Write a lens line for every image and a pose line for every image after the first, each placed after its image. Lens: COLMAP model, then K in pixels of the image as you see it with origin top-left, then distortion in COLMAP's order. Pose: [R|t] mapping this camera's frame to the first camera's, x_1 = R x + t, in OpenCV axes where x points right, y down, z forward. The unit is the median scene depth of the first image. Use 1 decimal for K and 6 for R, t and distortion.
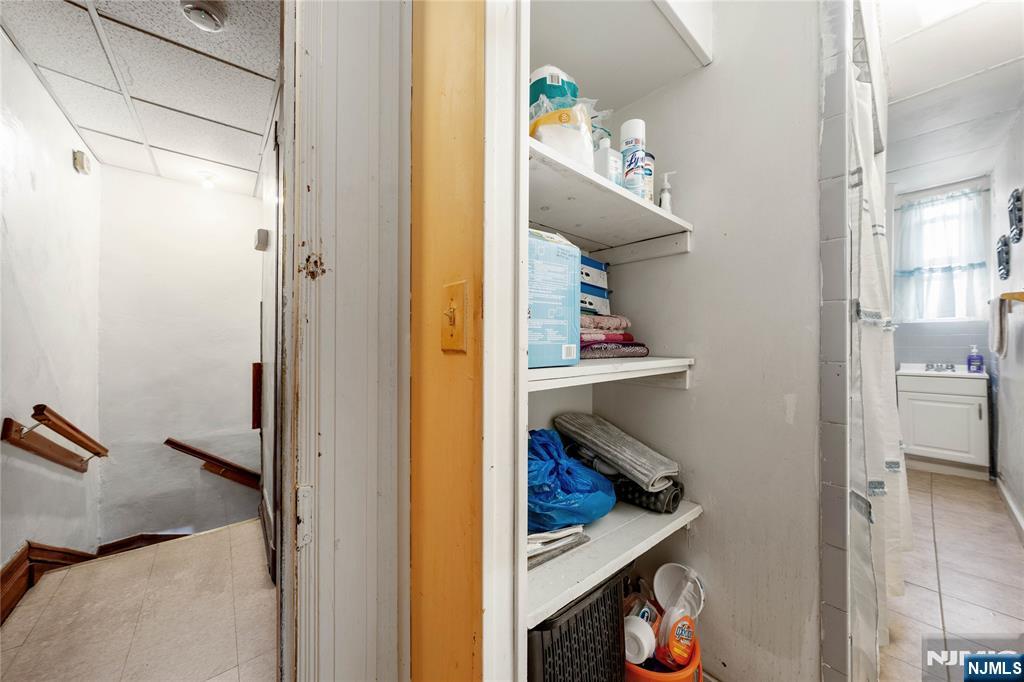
lens RADIAL K [[357.0, 0, 510.3], [0, 357.0, 341.6], [0, 0, 1]] dist [0.002687, 0.000461]
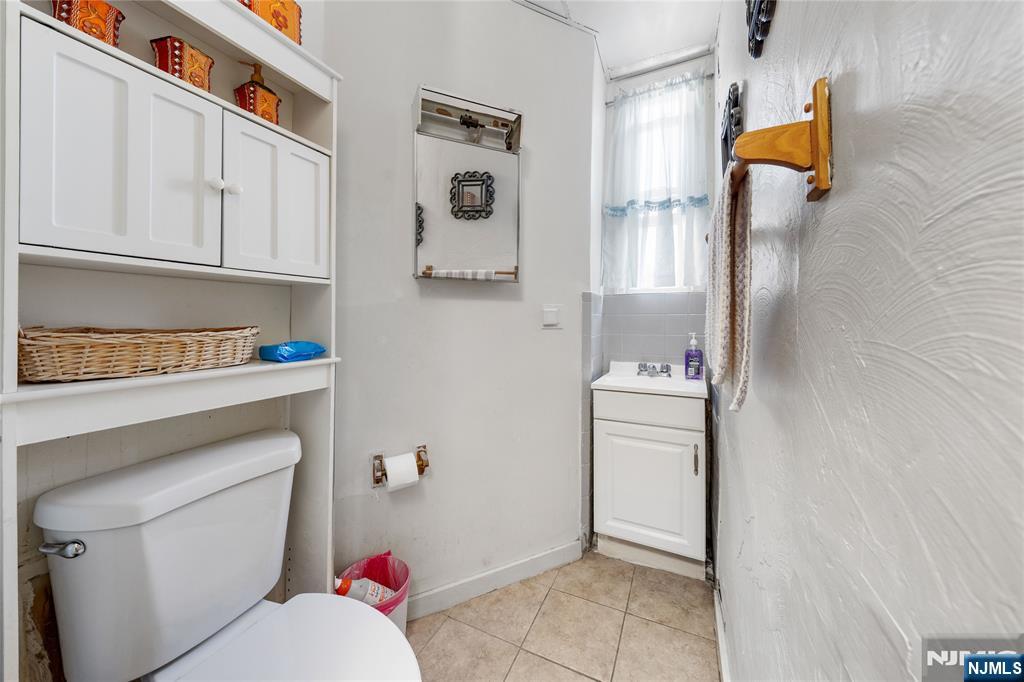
lens RADIAL K [[357.0, 0, 515.9], [0, 357.0, 317.8], [0, 0, 1]] dist [0.002687, 0.000461]
pose [[0.913655, 0.006259, 0.406442, 0.768081], [-0.009580, 0.999935, 0.006137, -0.015341], [-0.406377, -0.009501, 0.913656, 0.567204]]
